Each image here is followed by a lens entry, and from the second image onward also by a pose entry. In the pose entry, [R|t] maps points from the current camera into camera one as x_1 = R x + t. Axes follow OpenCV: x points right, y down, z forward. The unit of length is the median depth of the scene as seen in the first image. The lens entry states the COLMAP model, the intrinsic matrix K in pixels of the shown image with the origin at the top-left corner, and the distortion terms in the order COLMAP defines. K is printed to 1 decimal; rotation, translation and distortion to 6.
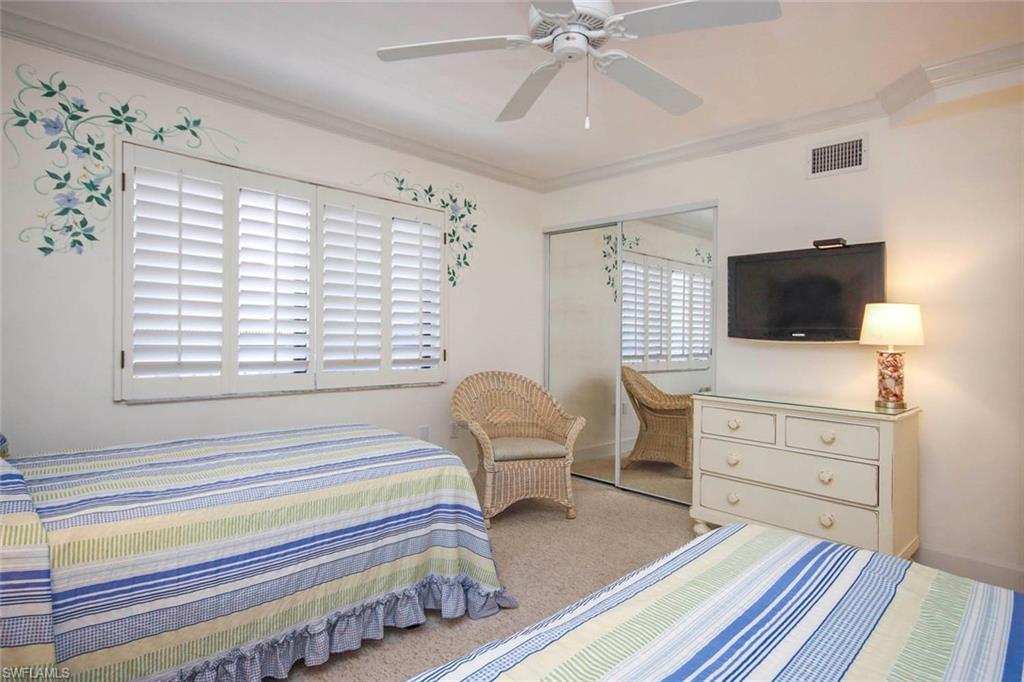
lens RADIAL K [[538.4, 0, 512.6], [0, 538.4, 337.4], [0, 0, 1]] dist [0.003907, 0.002431]
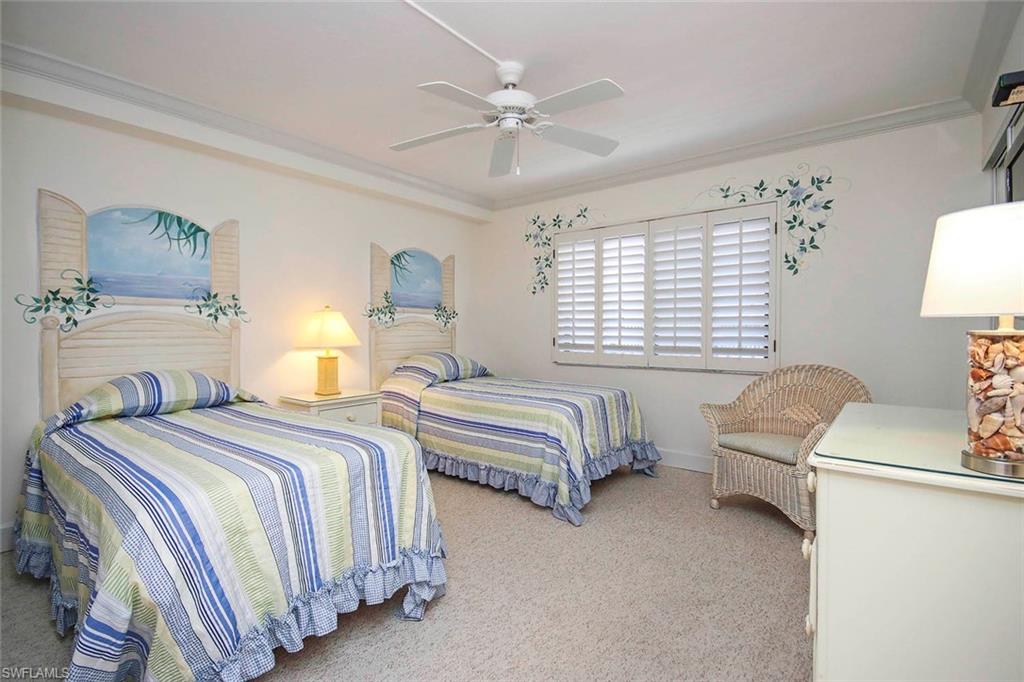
lens RADIAL K [[478.6, 0, 513.3], [0, 478.6, 341.8], [0, 0, 1]] dist [0.000947, -0.000044]
pose [[0.127820, 0.011180, -0.991734, 0.837303], [0.004675, 0.999919, 0.011874, 0.015737], [0.991786, -0.006154, 0.127757, 0.491147]]
